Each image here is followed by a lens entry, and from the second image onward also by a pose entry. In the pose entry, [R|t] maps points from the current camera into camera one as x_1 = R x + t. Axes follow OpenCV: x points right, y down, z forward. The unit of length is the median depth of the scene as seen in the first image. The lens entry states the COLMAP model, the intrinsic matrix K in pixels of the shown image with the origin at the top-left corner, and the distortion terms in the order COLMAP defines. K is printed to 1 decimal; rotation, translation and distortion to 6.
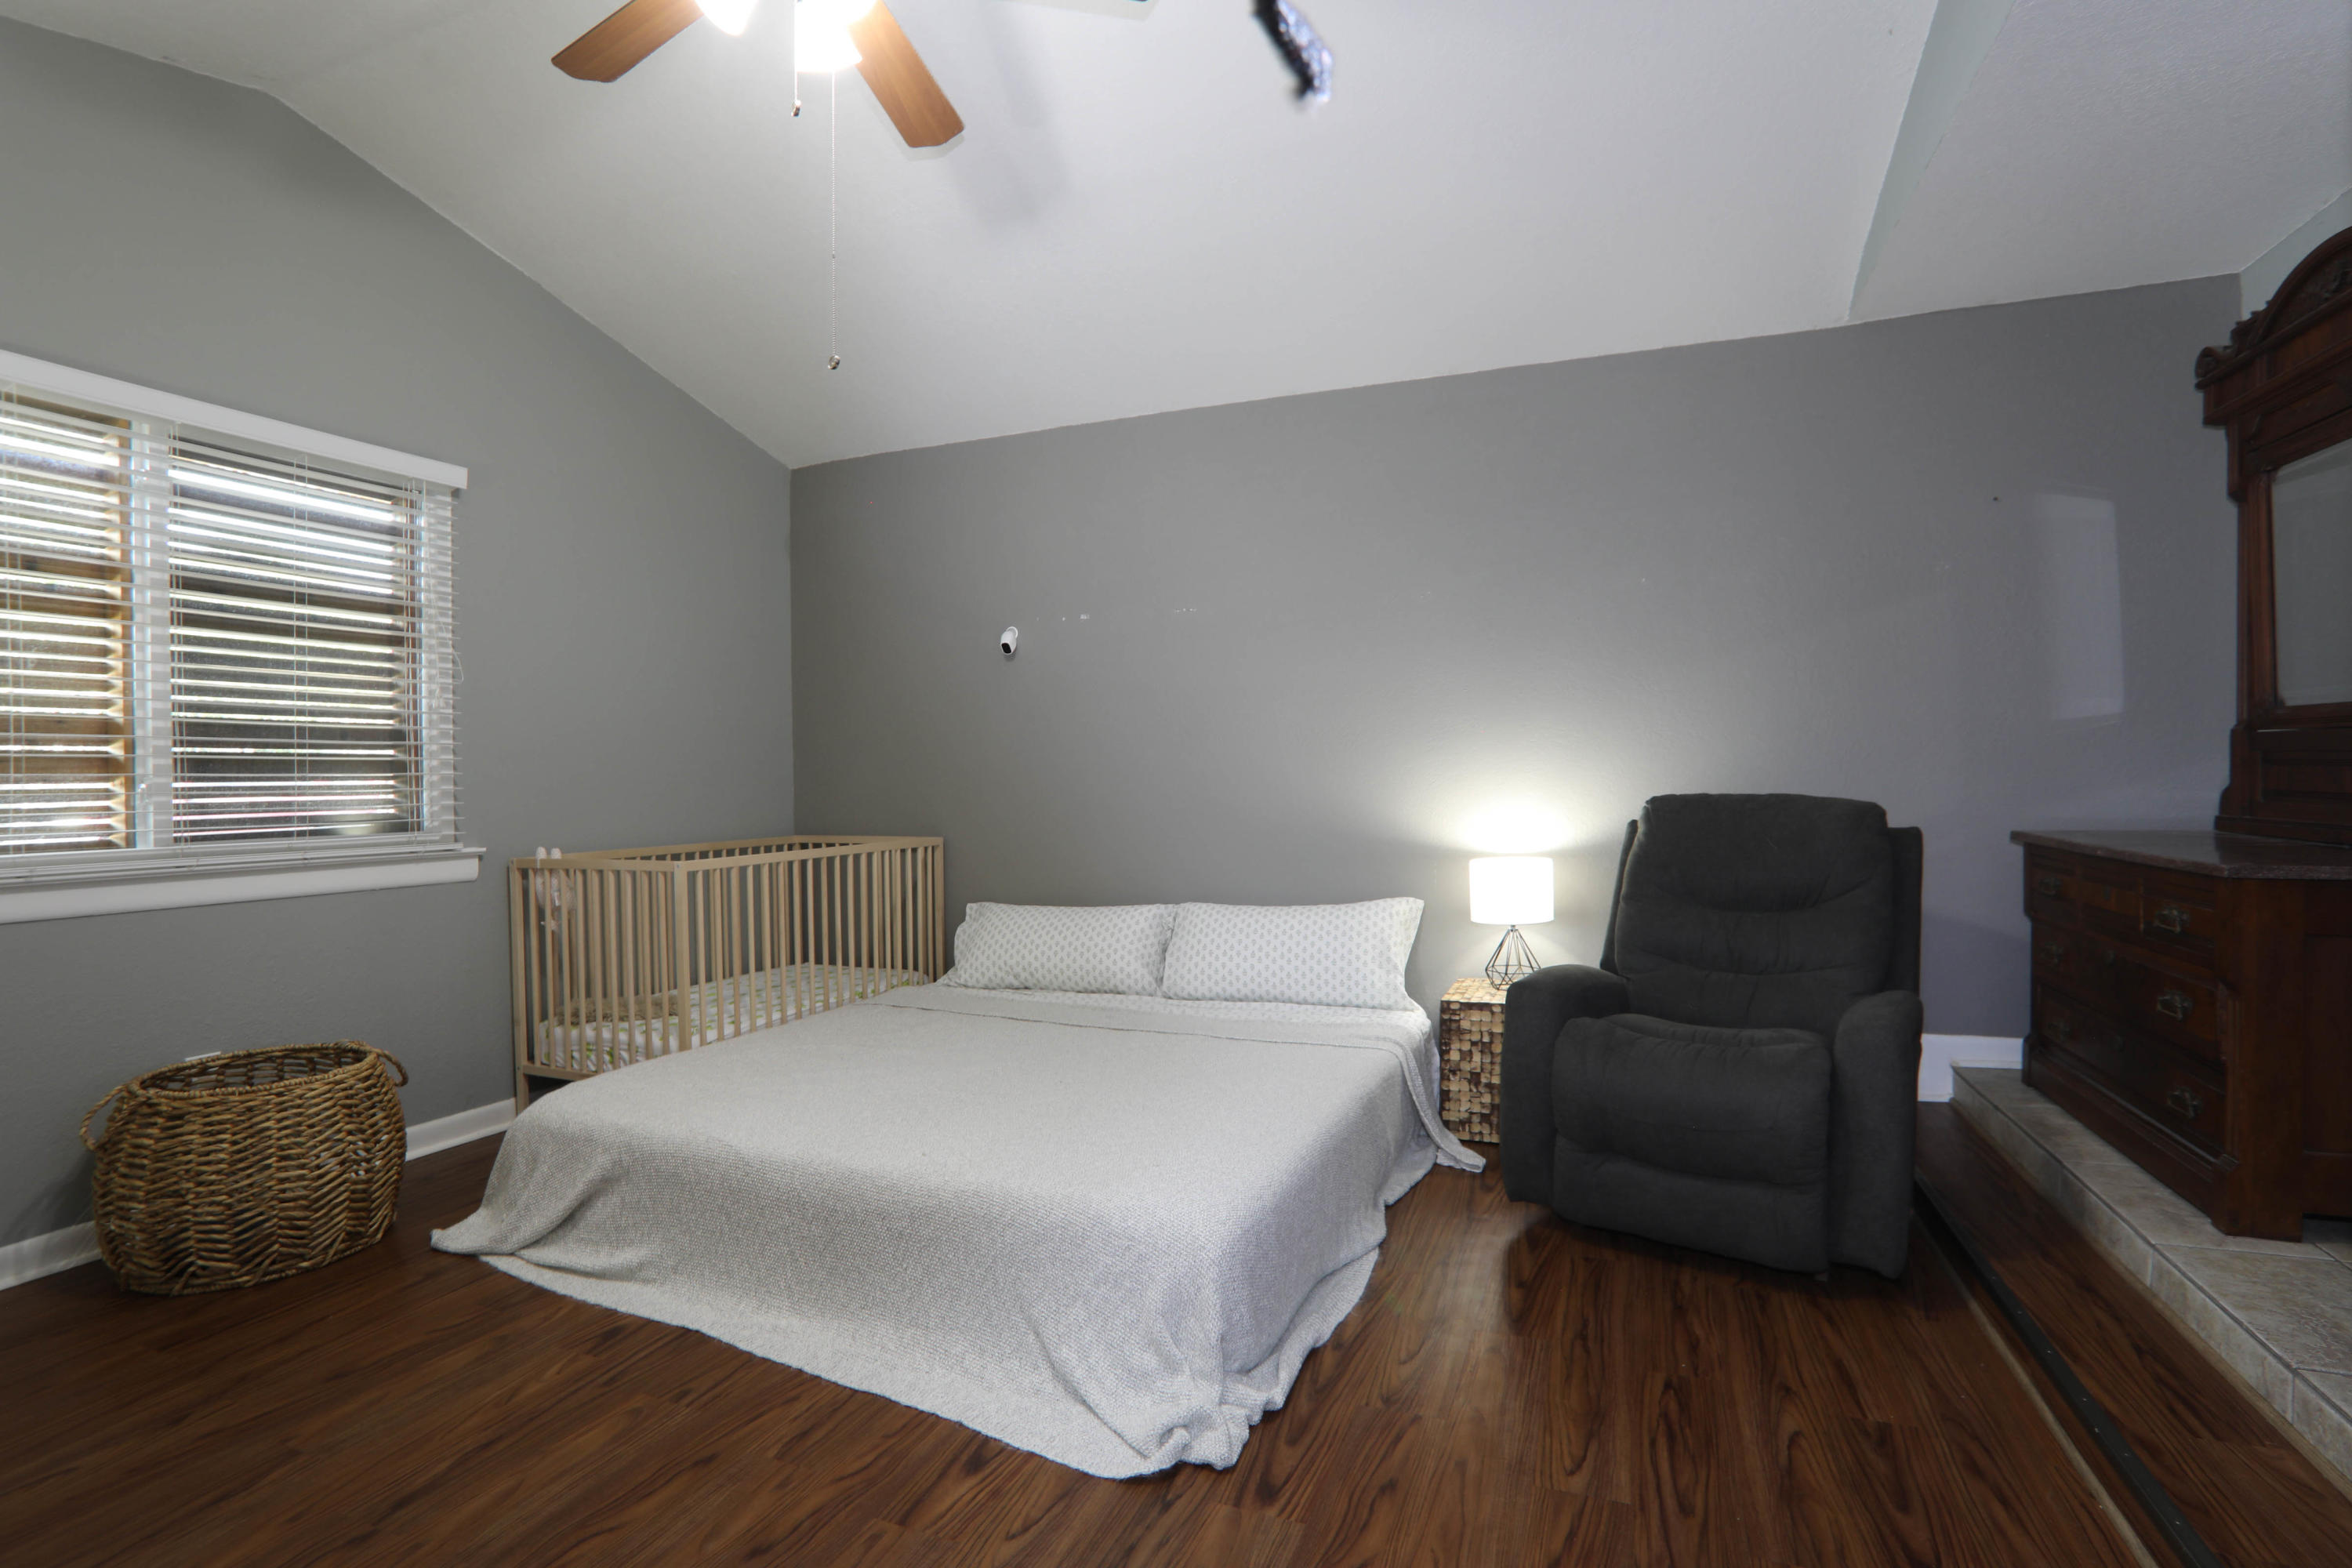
lens RADIAL K [[1138.4, 0, 1183.0], [0, 1138.4, 781.5], [0, 0, 1]] dist [-0.081497, 0.032569]
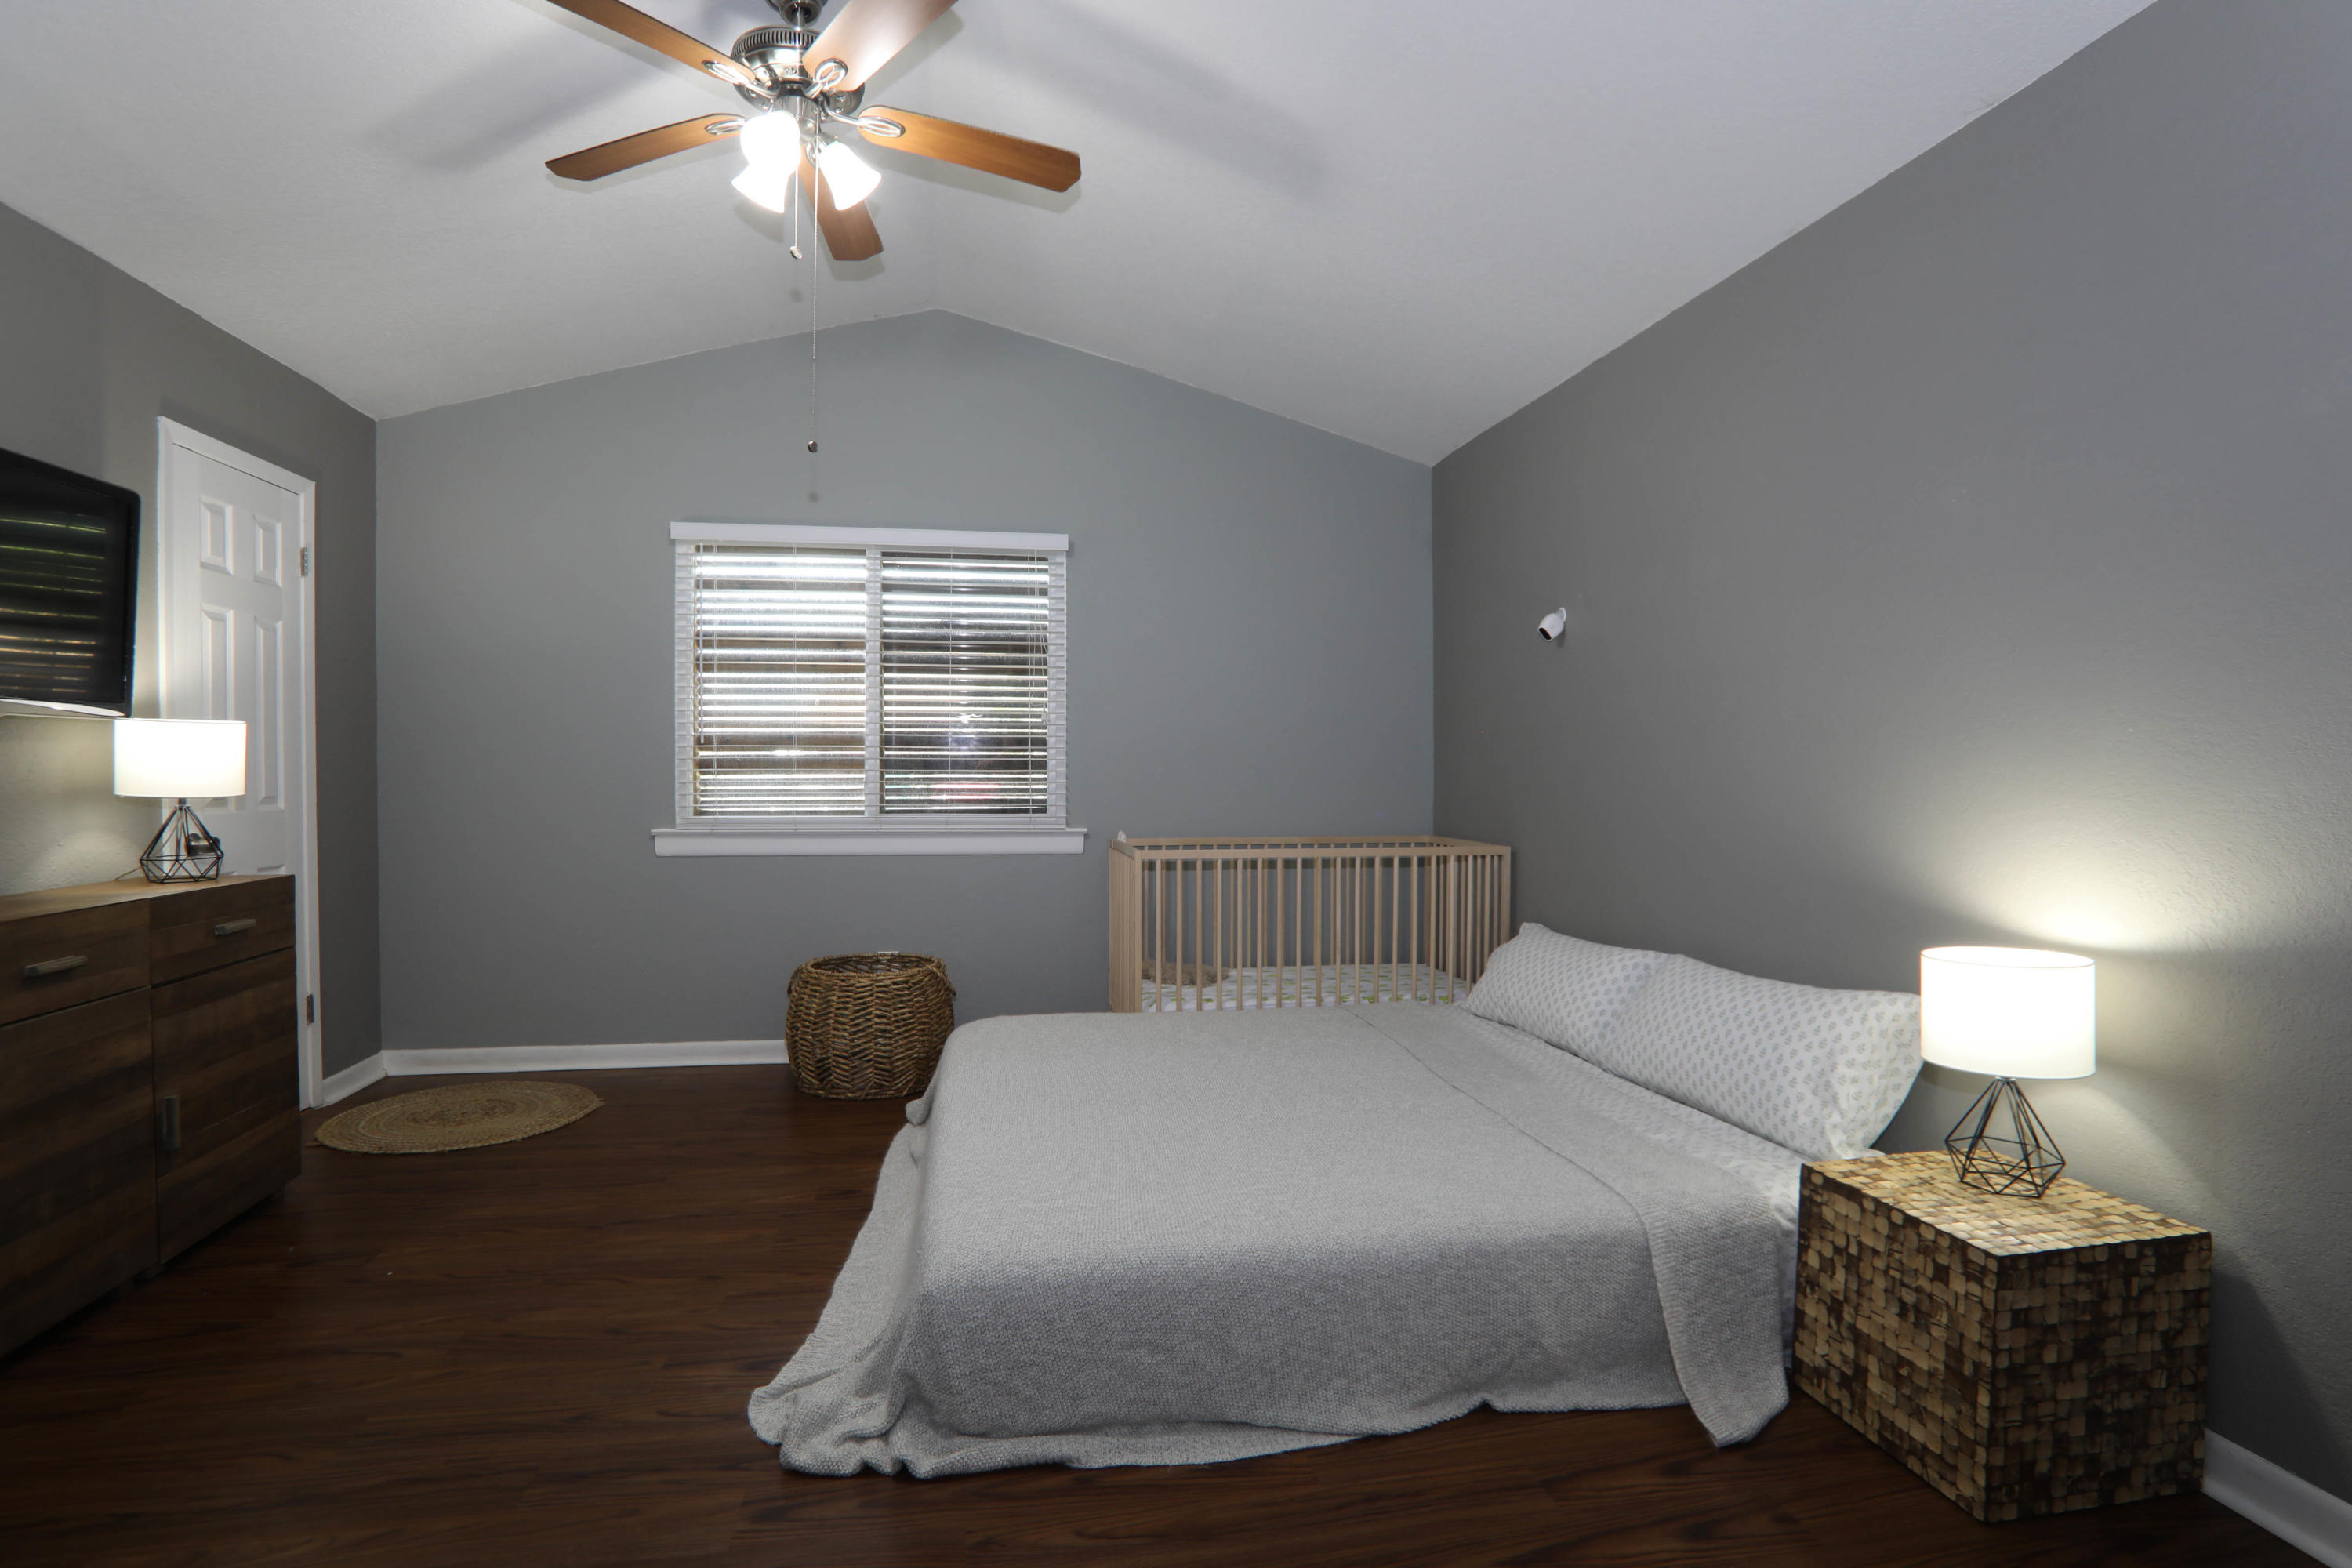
lens RADIAL K [[1138.4, 0, 1183.0], [0, 1138.4, 781.5], [0, 0, 1]] dist [-0.081497, 0.032569]
pose [[0.542128, 0.023726, -0.839961, 0.552133], [-0.015472, 0.999714, 0.018253, -0.020677], [0.840153, 0.003100, 0.542340, 0.393028]]
